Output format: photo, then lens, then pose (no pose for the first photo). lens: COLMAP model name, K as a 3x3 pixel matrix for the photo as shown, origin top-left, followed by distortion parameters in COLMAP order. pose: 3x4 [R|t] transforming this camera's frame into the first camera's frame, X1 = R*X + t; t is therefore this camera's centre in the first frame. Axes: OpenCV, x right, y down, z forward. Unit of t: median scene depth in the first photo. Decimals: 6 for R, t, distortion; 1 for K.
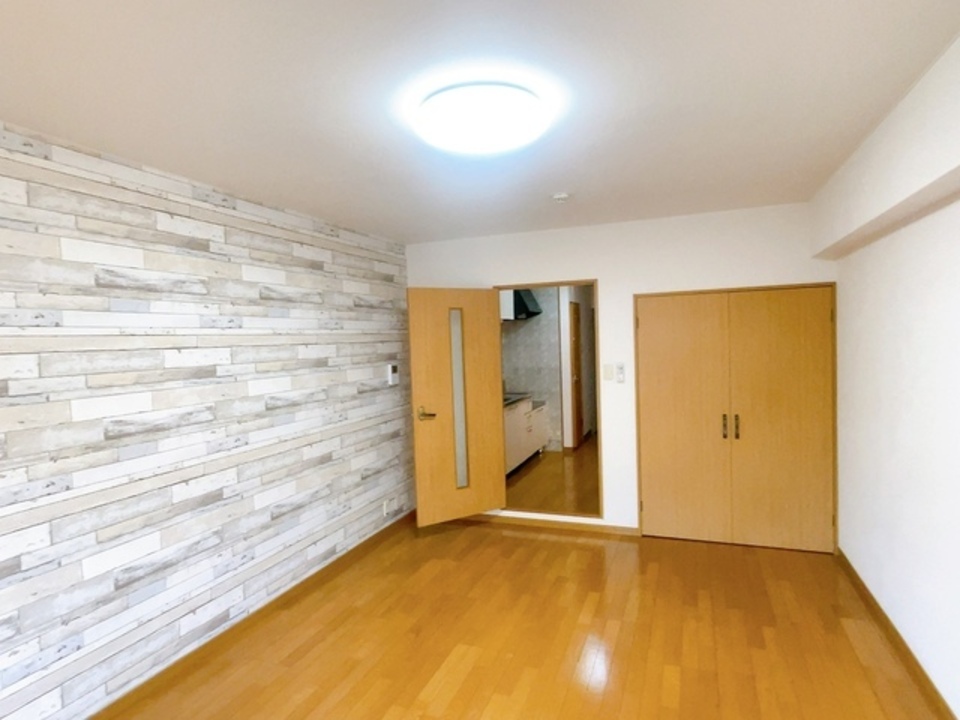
lens RADIAL K [[549.7, 0, 480.0], [0, 549.7, 359.9], [0, 0, 1]] dist [-0.003084, 0.000540]
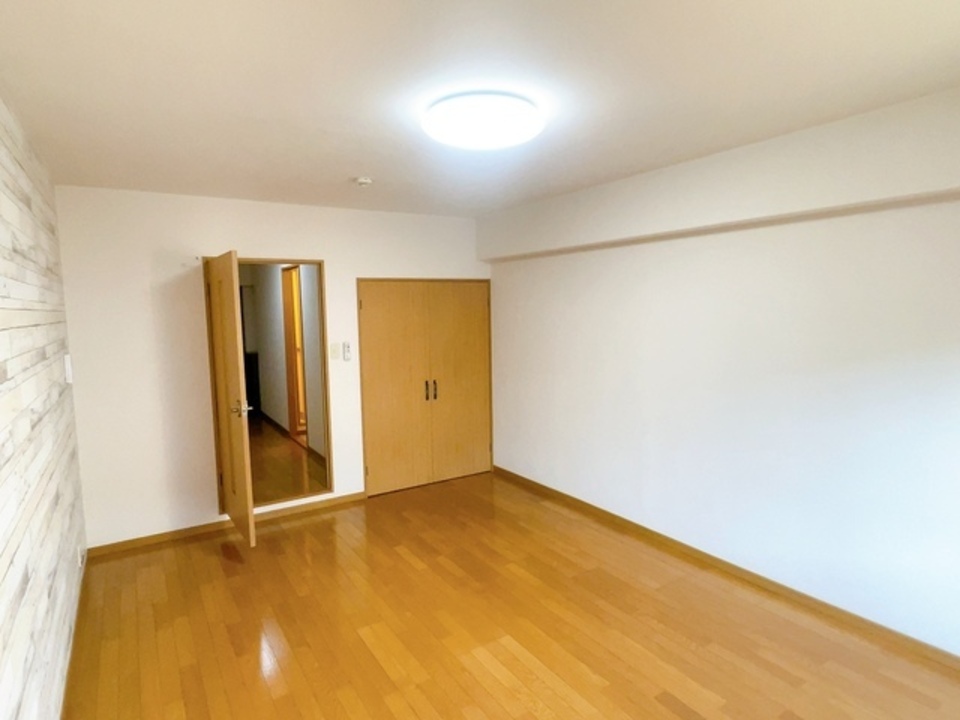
lens RADIAL K [[549.7, 0, 479.8], [0, 549.7, 360.3], [0, 0, 1]] dist [-0.003084, 0.000540]
pose [[0.584176, -0.056522, 0.809656, -0.489283], [0.030489, 0.998396, 0.047699, -0.001797], [-0.811054, -0.003179, 0.584963, 0.181938]]
